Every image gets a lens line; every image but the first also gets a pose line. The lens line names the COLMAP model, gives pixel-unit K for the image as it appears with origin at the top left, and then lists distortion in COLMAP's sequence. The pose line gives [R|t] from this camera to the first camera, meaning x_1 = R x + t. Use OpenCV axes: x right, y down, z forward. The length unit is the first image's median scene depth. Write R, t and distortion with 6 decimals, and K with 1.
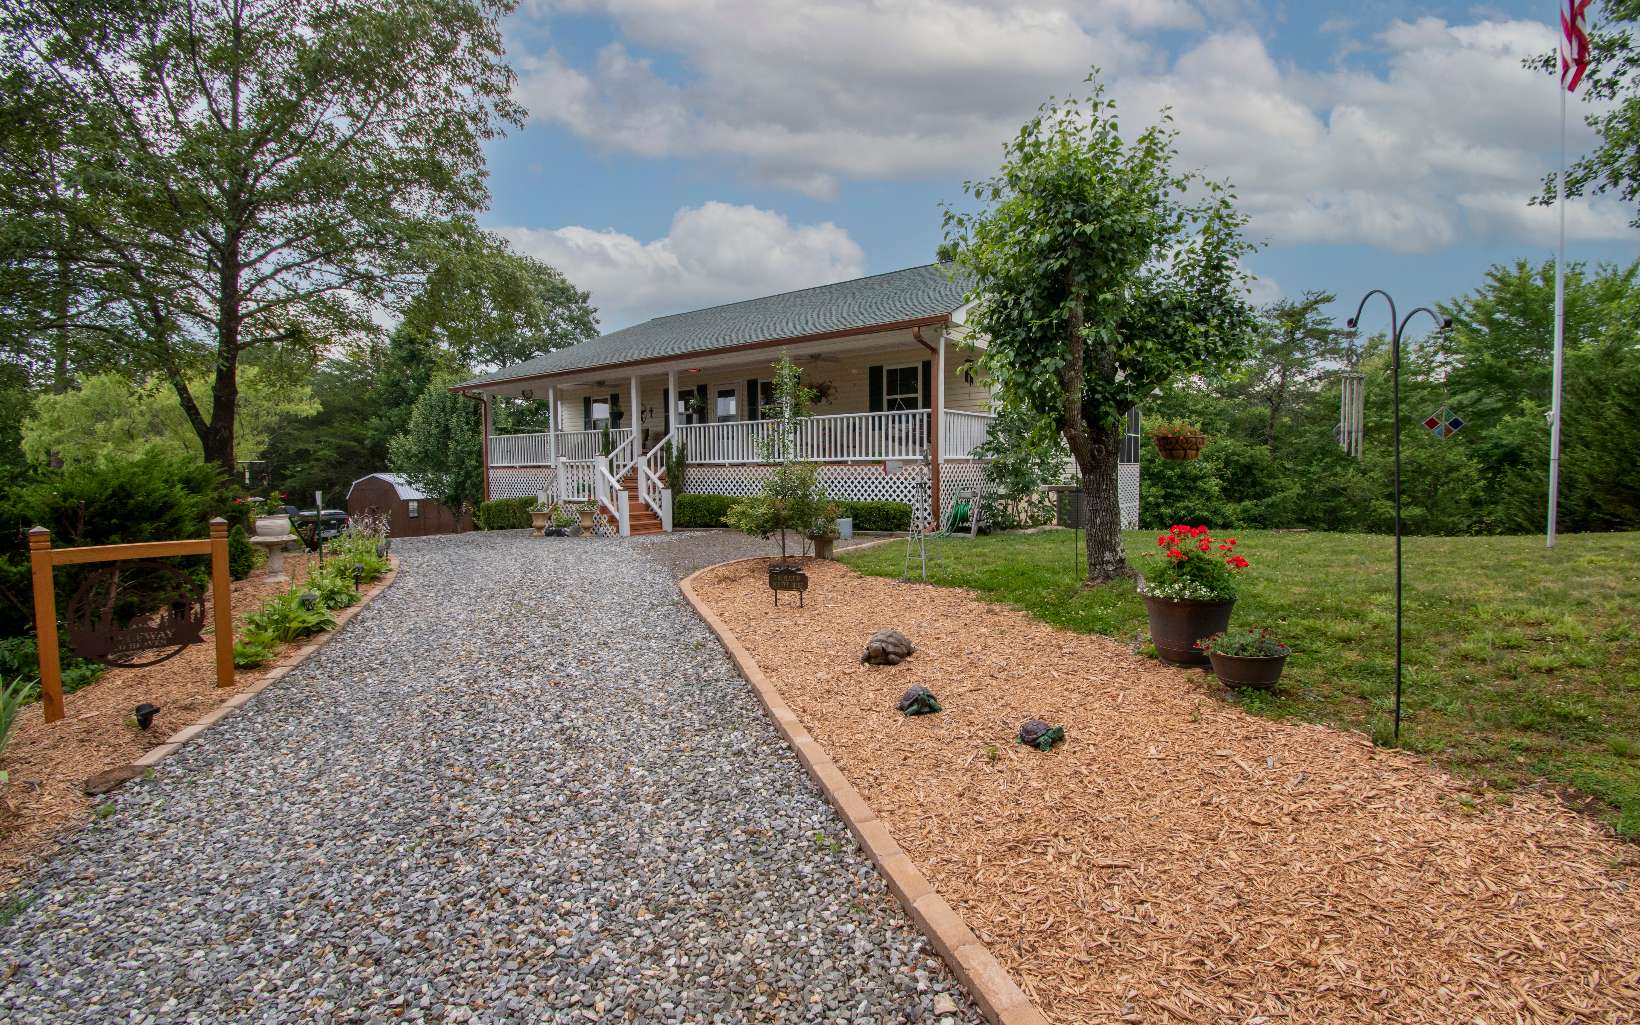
lens RADIAL K [[735.2, 0, 822.5], [0, 735.2, 510.3], [0, 0, 1]] dist [0.000571, -0.006388]
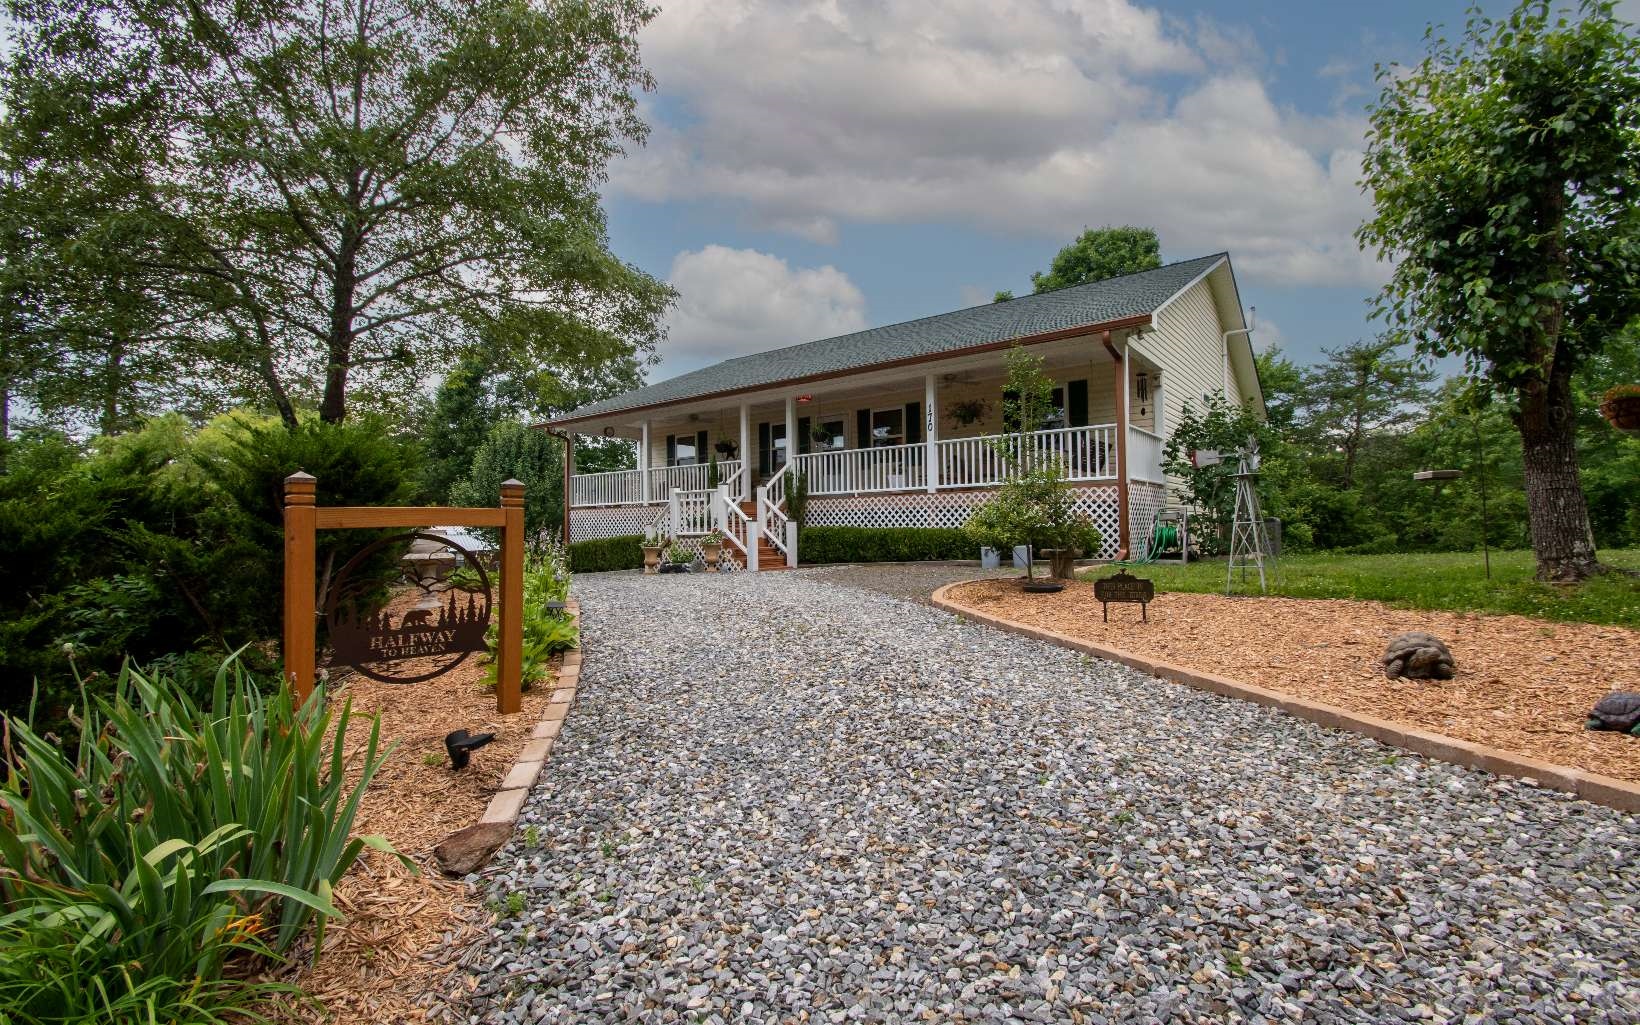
lens RADIAL K [[735.2, 0, 825.4], [0, 735.2, 508.1], [0, 0, 1]] dist [0.000571, -0.006388]
pose [[0.999927, -0.005347, -0.010845, -0.167859], [0.004389, 0.996243, -0.086496, 0.035464], [0.011267, 0.086442, 0.996193, 0.091204]]
